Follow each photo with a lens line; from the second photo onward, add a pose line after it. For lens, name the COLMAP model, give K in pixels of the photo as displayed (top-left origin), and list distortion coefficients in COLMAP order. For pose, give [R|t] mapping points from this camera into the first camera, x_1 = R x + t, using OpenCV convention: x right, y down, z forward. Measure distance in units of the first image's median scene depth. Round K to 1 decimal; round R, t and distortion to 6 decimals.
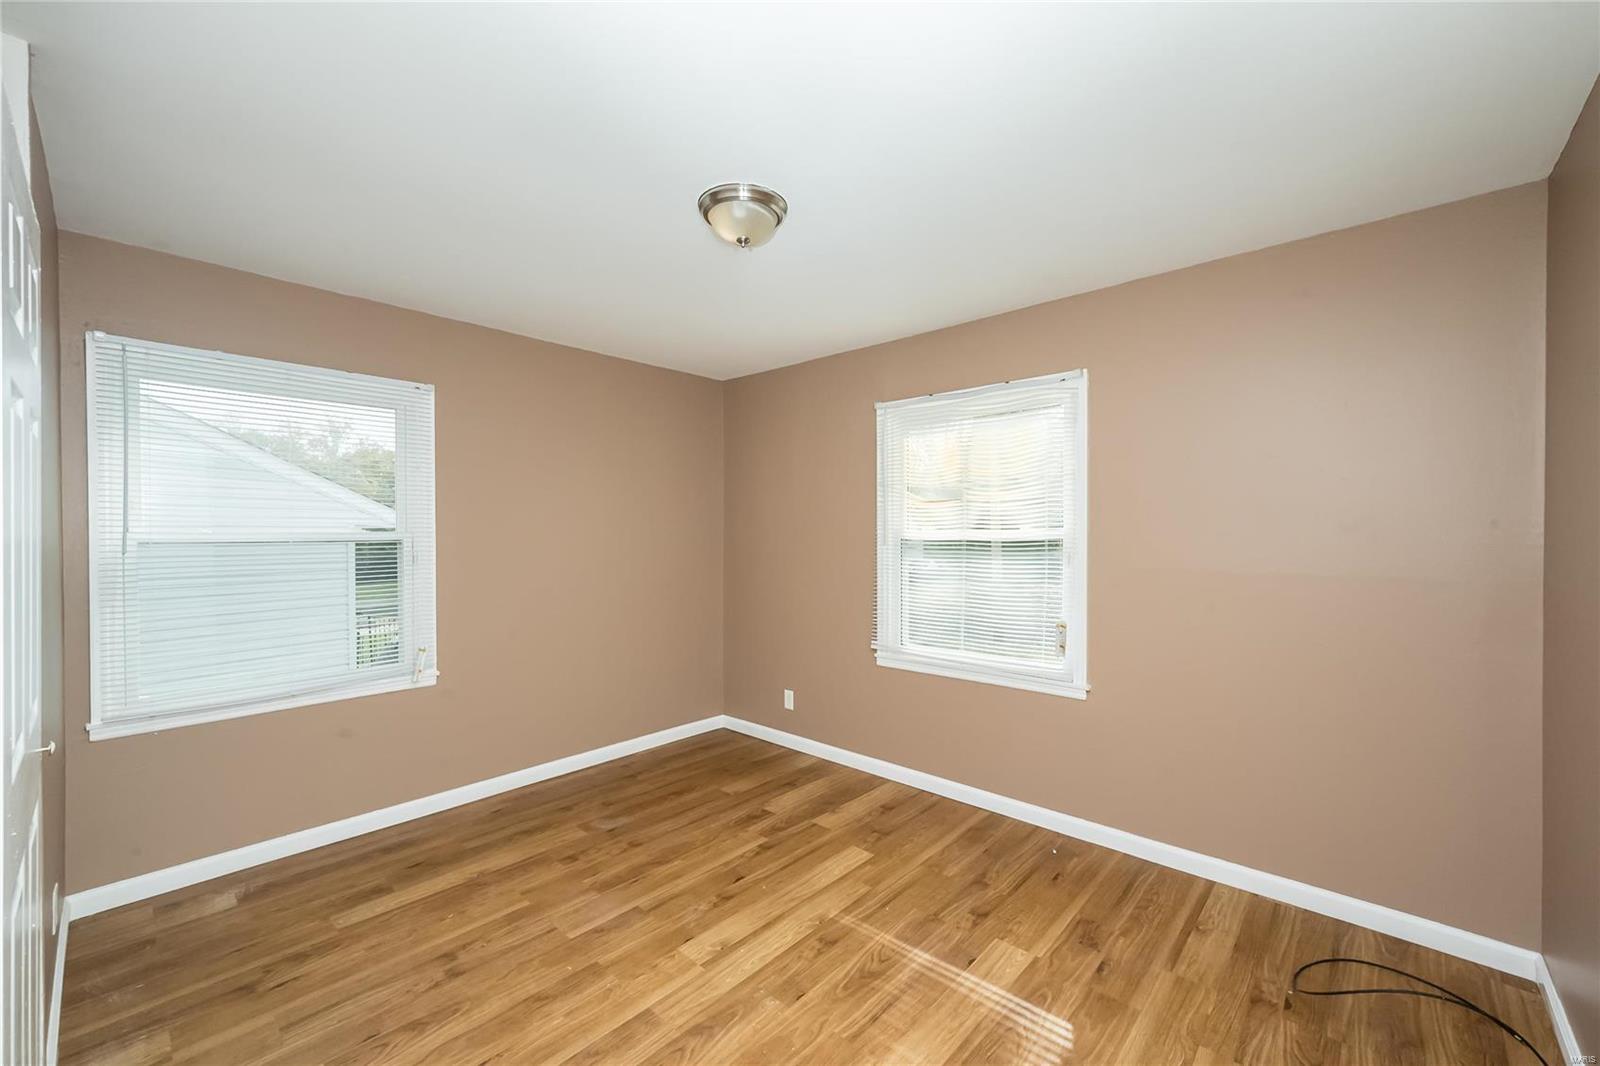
lens RADIAL K [[637.9, 0, 803.8], [0, 637.9, 537.0], [0, 0, 1]] dist [0.003801, -0.000583]
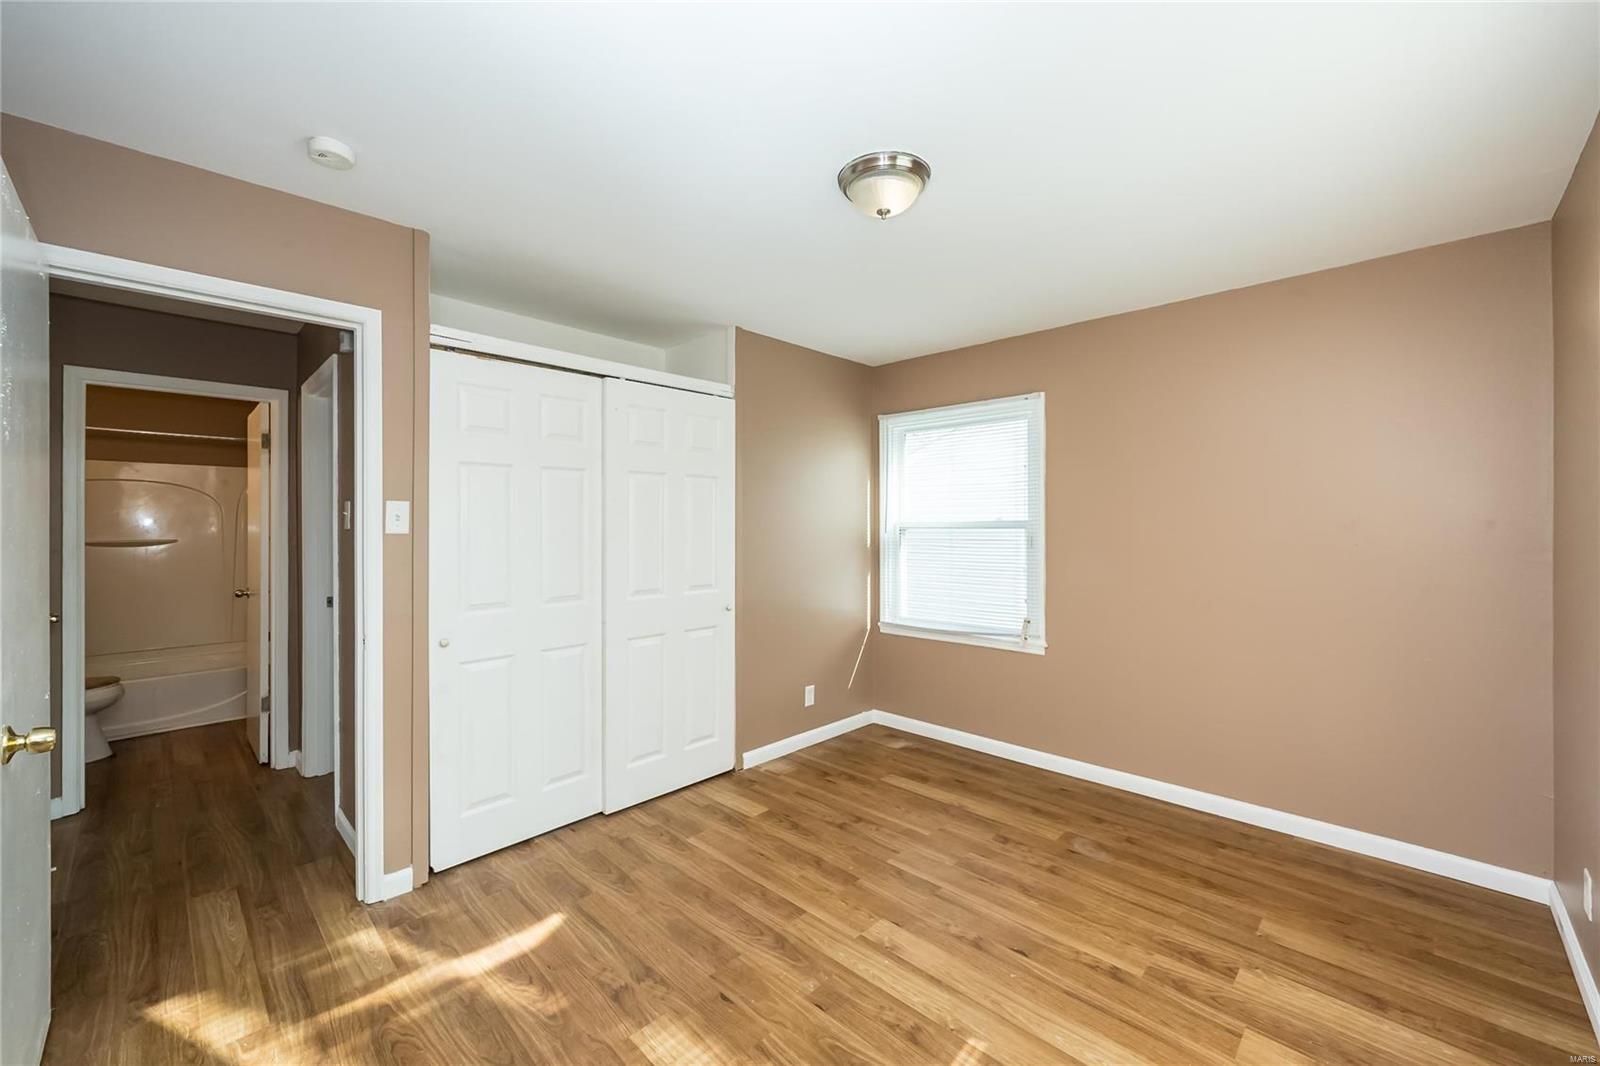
lens RADIAL K [[637.9, 0, 799.3], [0, 637.9, 526.3], [0, 0, 1]] dist [0.003801, -0.000583]
pose [[-0.033334, 0.001521, -0.999443, 0.712043], [-0.006819, 0.999975, 0.001749, 0.003415], [0.999421, 0.006873, -0.033323, 0.752973]]
